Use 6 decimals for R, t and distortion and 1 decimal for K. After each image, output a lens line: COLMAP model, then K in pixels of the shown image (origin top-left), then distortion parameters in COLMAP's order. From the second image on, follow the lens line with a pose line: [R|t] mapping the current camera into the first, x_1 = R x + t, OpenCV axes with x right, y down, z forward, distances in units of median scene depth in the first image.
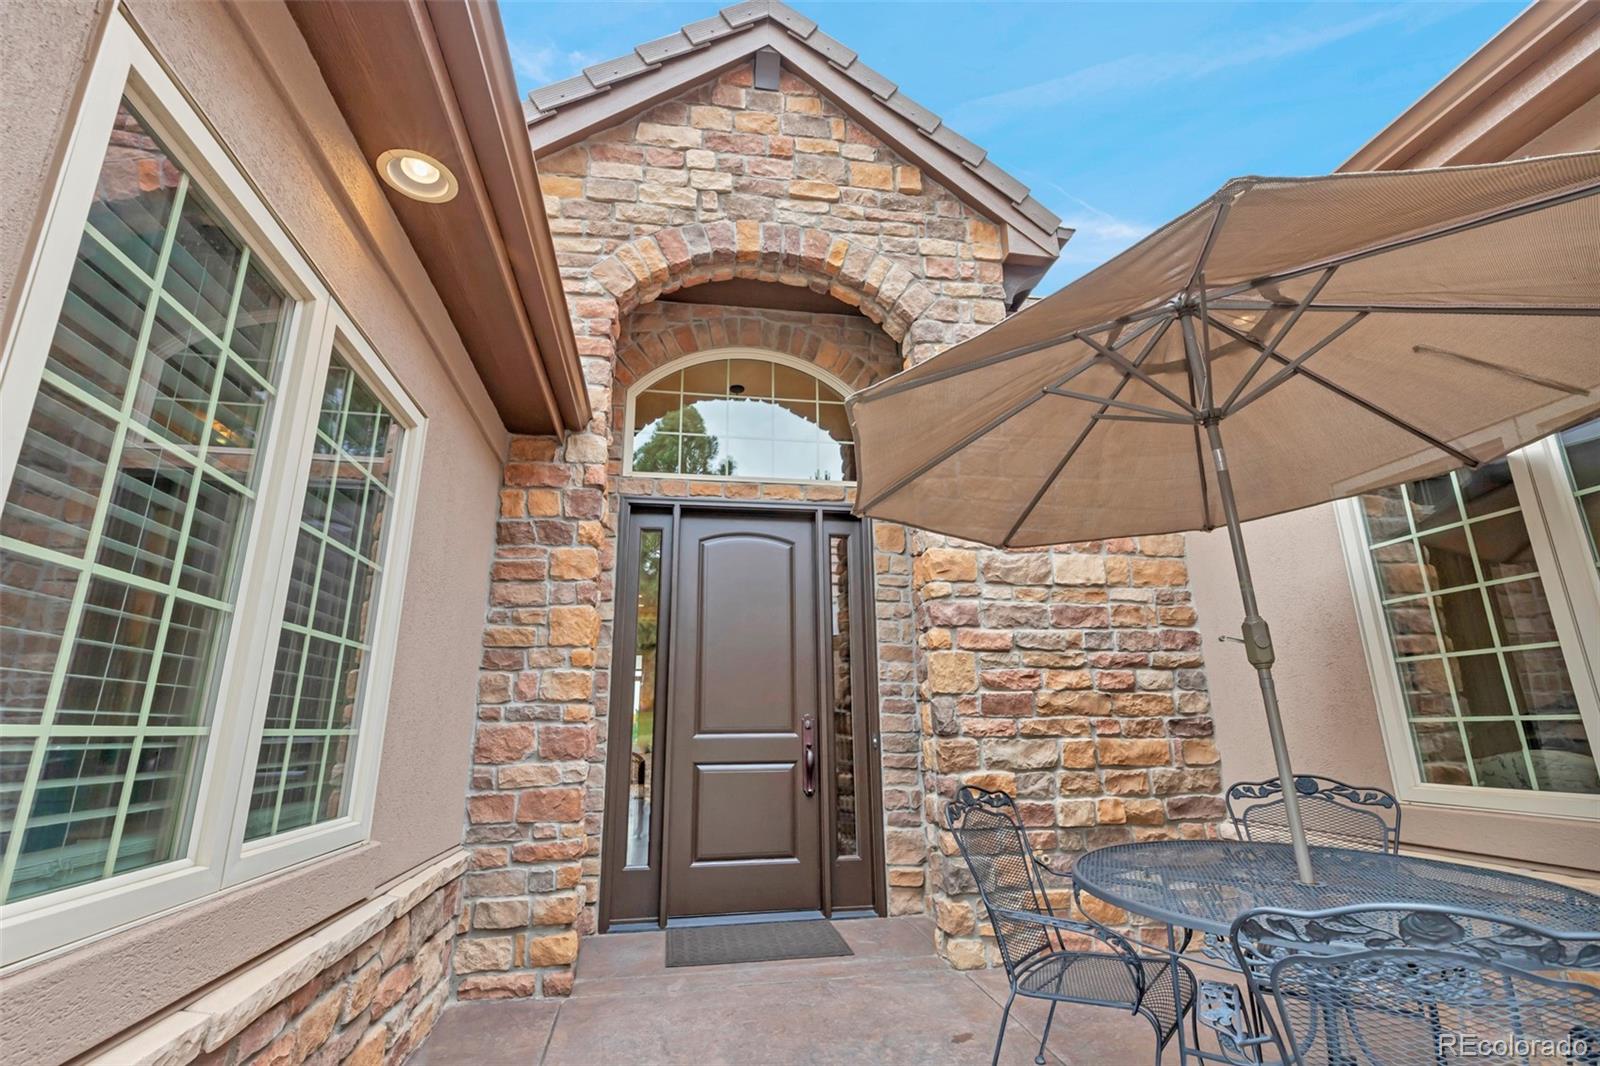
lens RADIAL K [[735.1, 0, 795.4], [0, 735.1, 533.8], [0, 0, 1]] dist [0.003731, 0.000698]
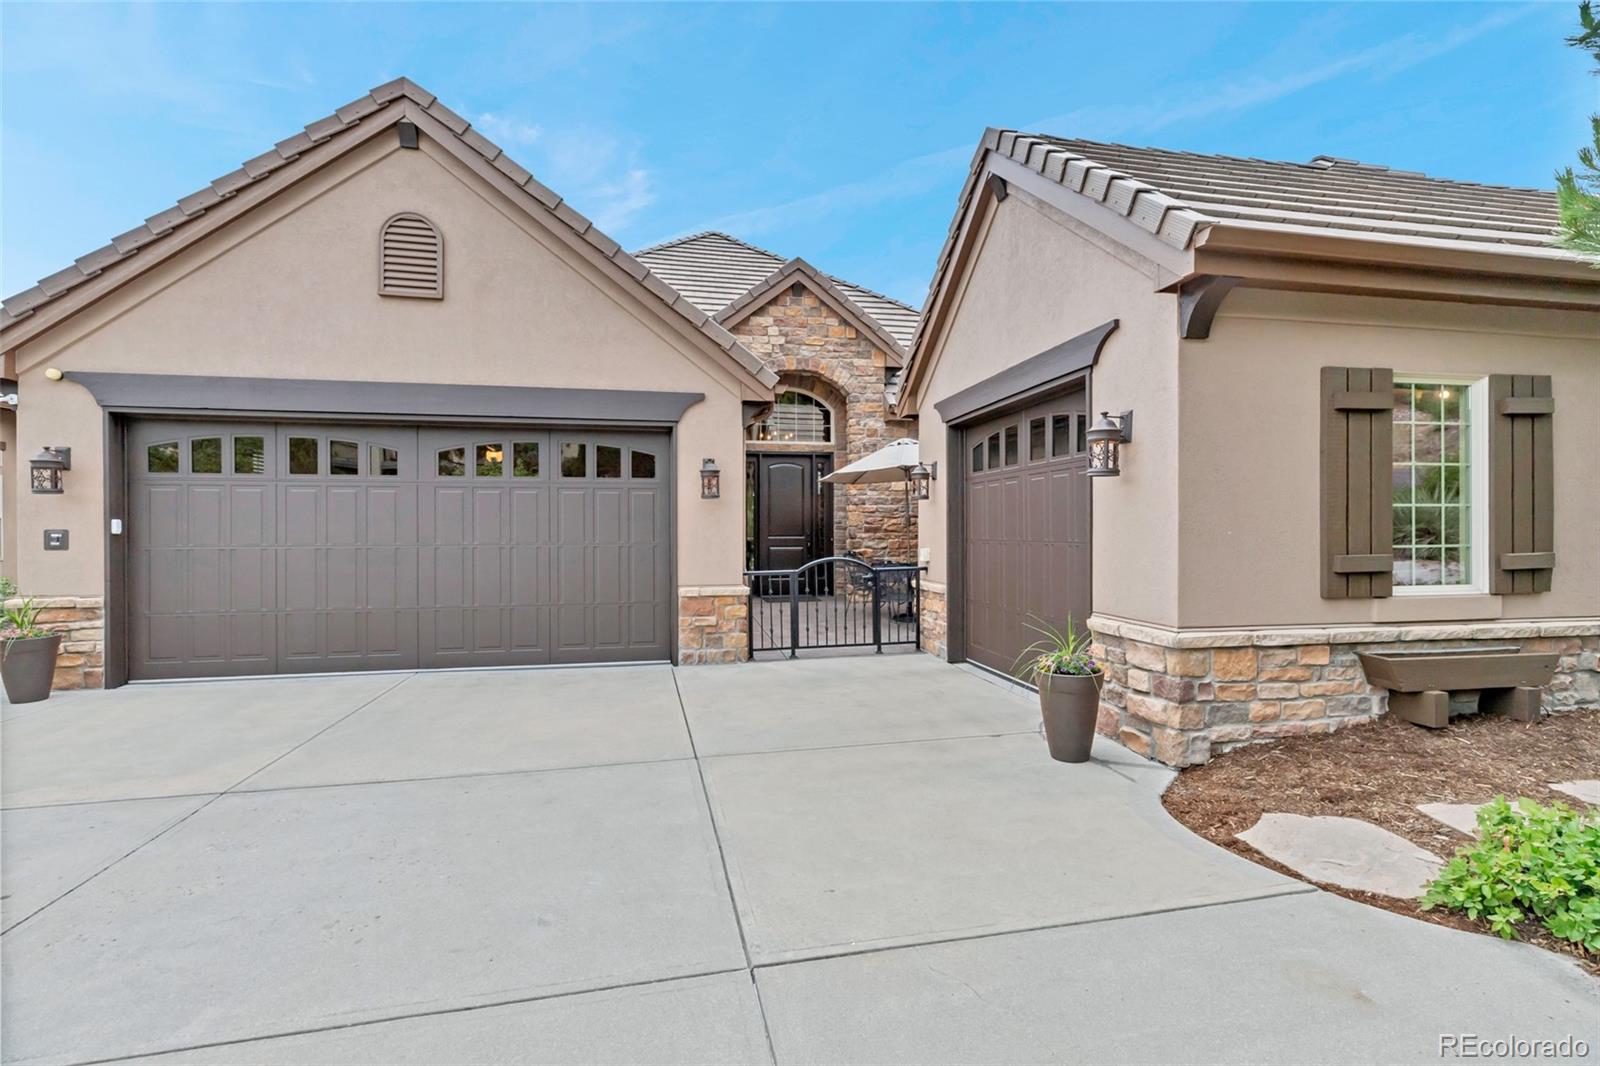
lens RADIAL K [[735.1, 0, 795.4], [0, 735.1, 533.8], [0, 0, 1]] dist [0.003731, 0.000698]
pose [[0.999664, 0.009504, 0.024104, -0.104330], [-0.015634, 0.963106, 0.268669, -0.517457], [-0.020661, -0.268955, 0.962931, -1.783018]]
